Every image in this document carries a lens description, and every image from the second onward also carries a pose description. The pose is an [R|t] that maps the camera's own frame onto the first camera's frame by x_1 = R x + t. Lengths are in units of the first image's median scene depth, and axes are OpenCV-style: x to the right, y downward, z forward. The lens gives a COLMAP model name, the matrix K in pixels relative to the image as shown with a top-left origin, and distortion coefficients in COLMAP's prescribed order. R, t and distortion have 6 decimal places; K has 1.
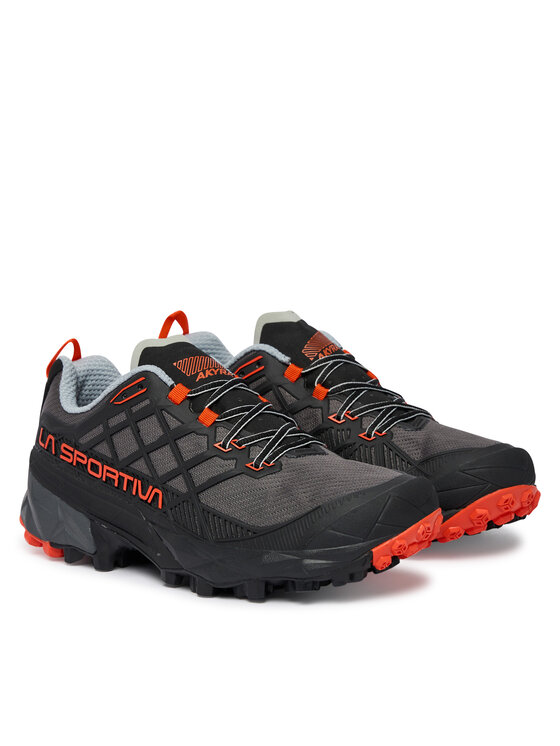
lens RADIAL K [[2194.9, 0, 280.0], [0, 2194.9, 373.0], [0, 0, 1]] dist [0.025066, 0.189341]
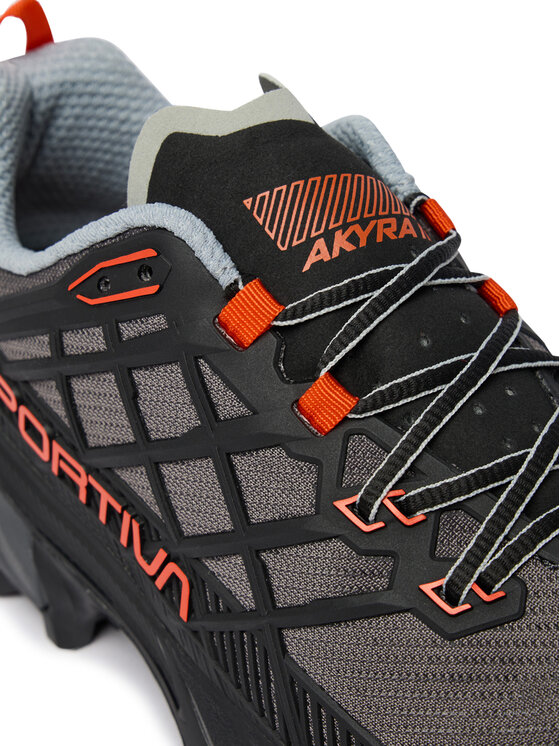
lens RADIAL K [[1954.3, 0, 280.0], [0, 1954.3, 373.0], [0, 0, 1]] dist [-0.103228, -0.656793]
pose [[0.990196, 0.090507, -0.106396, -0.007893], [-0.035601, 0.900057, 0.434315, -0.115163], [0.135071, -0.426269, 0.894455, 0.723362]]
